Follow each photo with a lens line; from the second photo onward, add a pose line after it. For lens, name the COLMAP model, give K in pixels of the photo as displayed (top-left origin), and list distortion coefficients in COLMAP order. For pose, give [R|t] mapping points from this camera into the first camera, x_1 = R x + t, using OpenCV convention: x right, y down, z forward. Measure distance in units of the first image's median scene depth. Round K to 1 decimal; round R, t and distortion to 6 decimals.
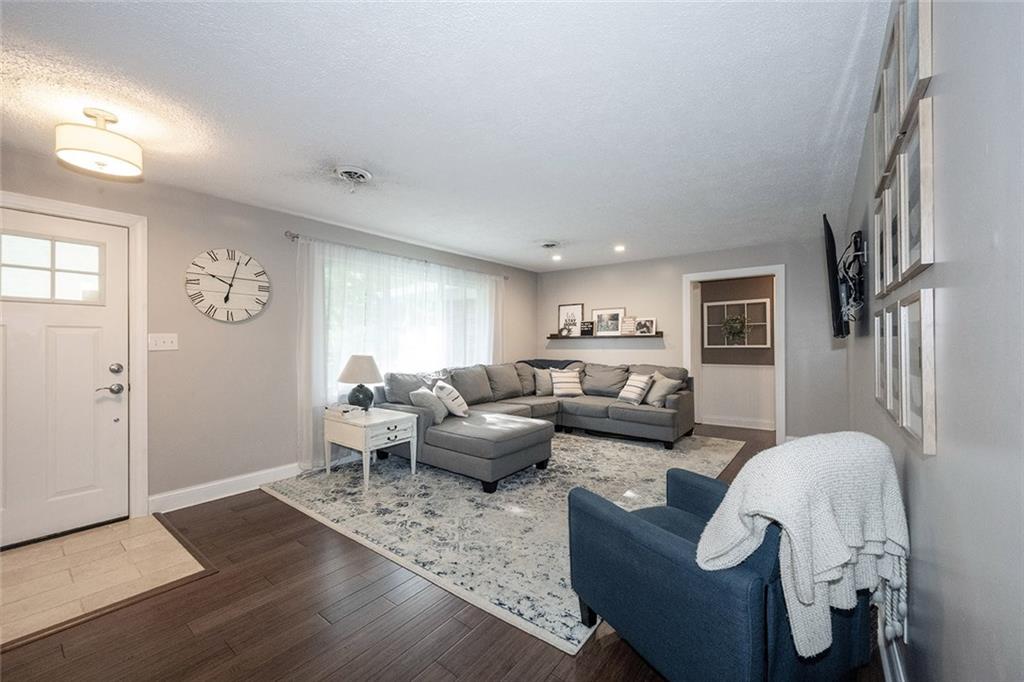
lens RADIAL K [[402.8, 0, 512.0], [0, 402.8, 341.0], [0, 0, 1]] dist [-0.000713, -0.000078]
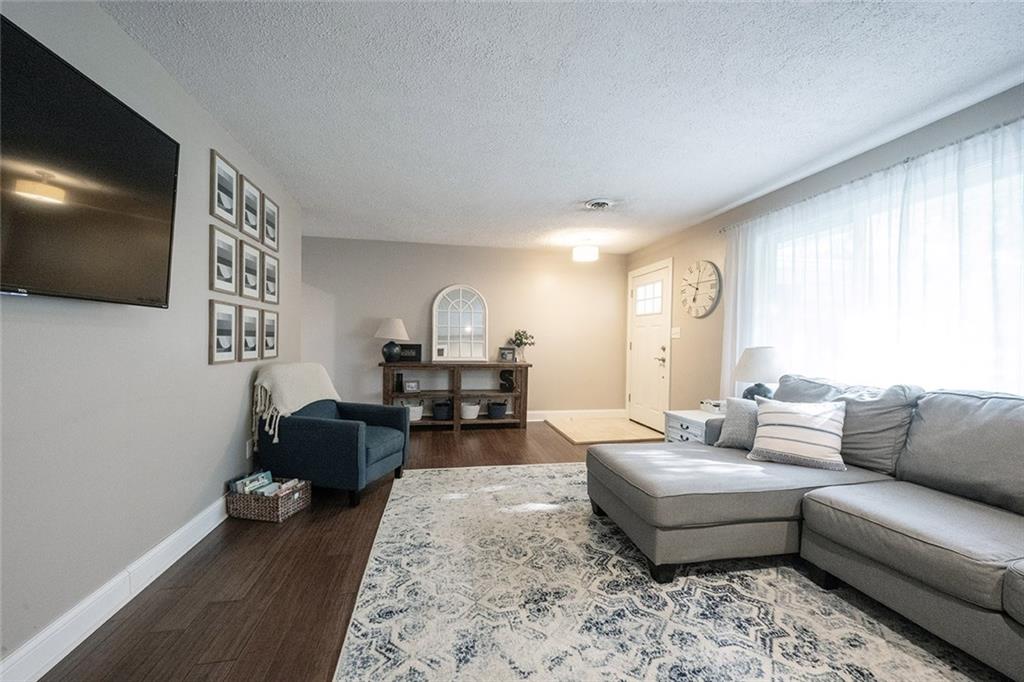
lens RADIAL K [[402.8, 0, 512.0], [0, 402.8, 341.0], [0, 0, 1]] dist [-0.000713, -0.000078]
pose [[-0.658402, -0.005949, -0.752643, 0.659674], [-0.015052, 0.999873, 0.005265, 0.031193], [0.752516, 0.014796, -0.658408, 1.382269]]
